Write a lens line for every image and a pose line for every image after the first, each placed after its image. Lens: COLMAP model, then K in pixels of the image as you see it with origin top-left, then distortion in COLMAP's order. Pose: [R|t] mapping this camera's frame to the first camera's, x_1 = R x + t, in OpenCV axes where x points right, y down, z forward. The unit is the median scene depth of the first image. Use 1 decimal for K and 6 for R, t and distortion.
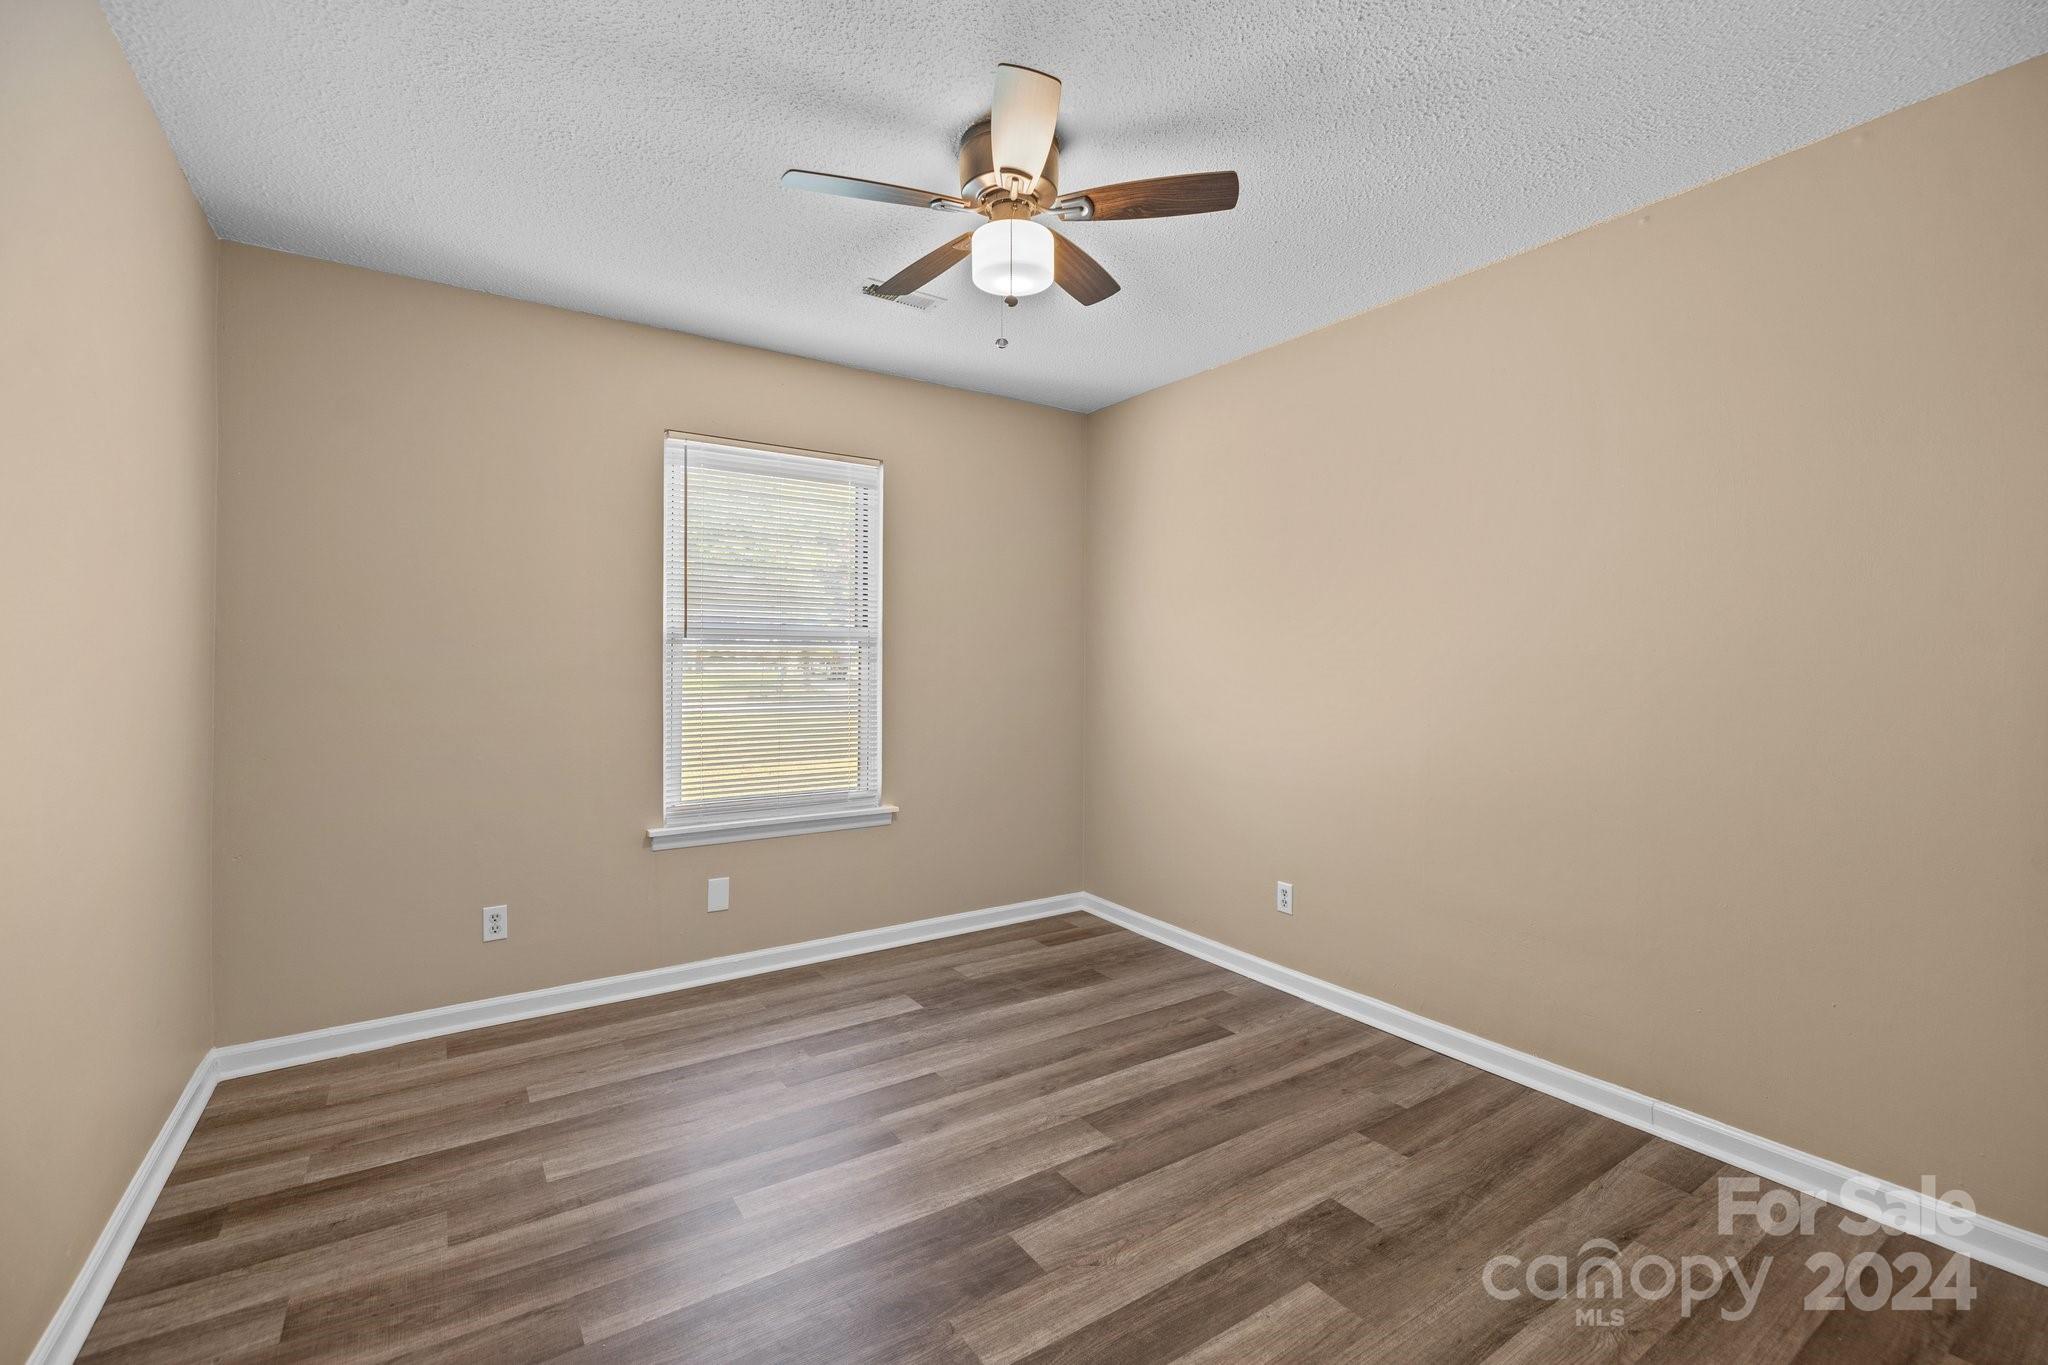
lens RADIAL K [[867.7, 0, 1012.8], [0, 867.7, 670.6], [0, 0, 1]] dist [-0.000051, -0.000194]
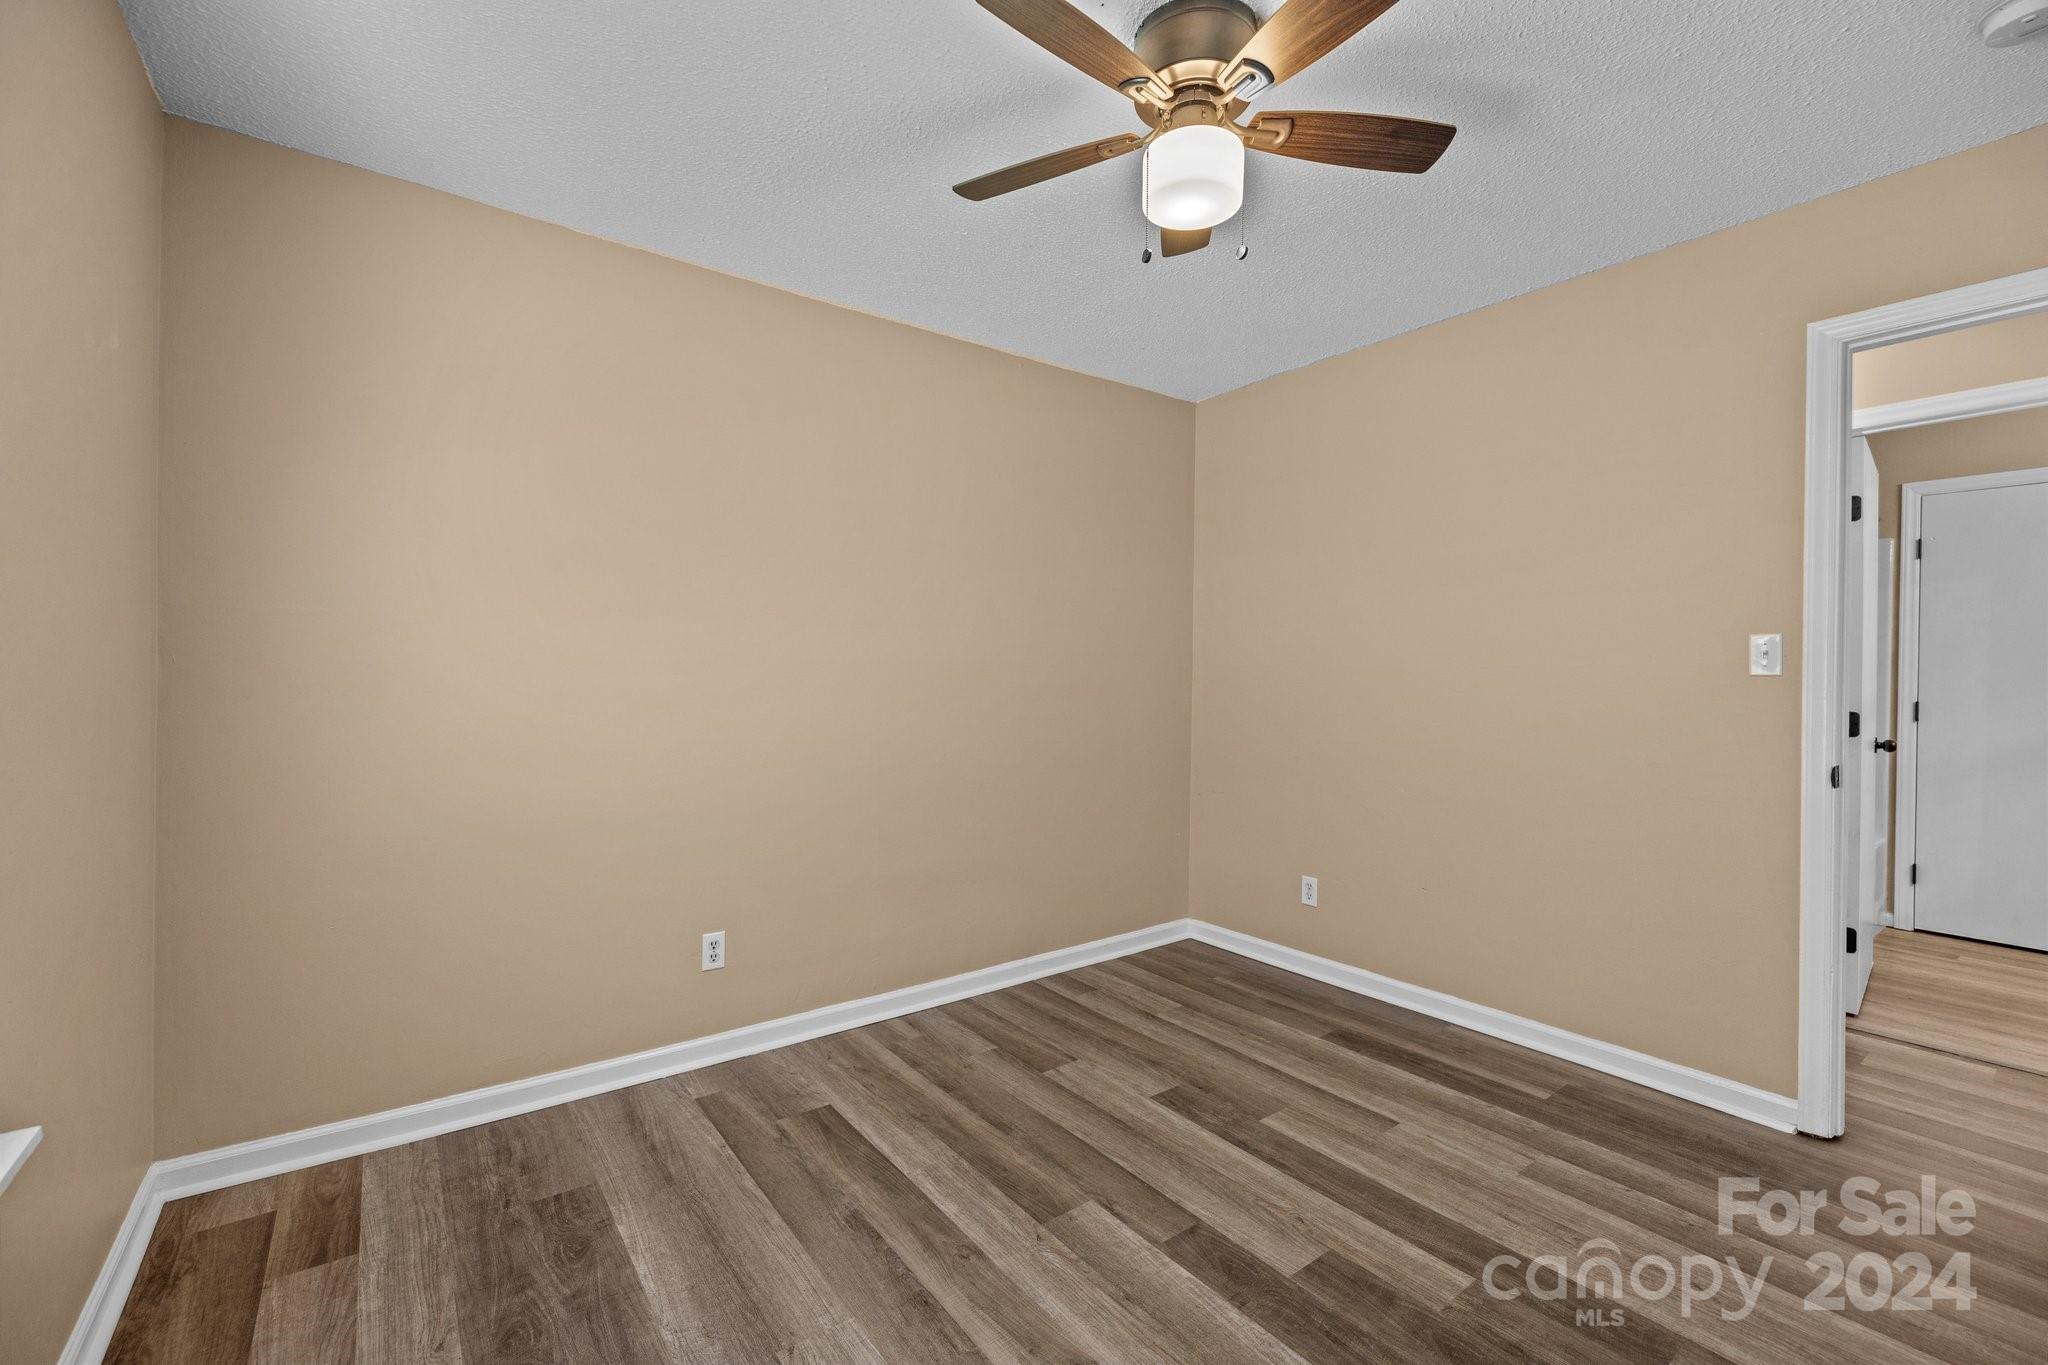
lens RADIAL K [[867.7, 0, 1012.8], [0, 867.7, 670.6], [0, 0, 1]] dist [-0.000051, -0.000194]
pose [[-0.050443, -0.007156, 0.998701, -0.723995], [0.000914, 0.999974, 0.007211, -0.013346], [-0.998727, 0.001276, -0.050435, 1.051128]]
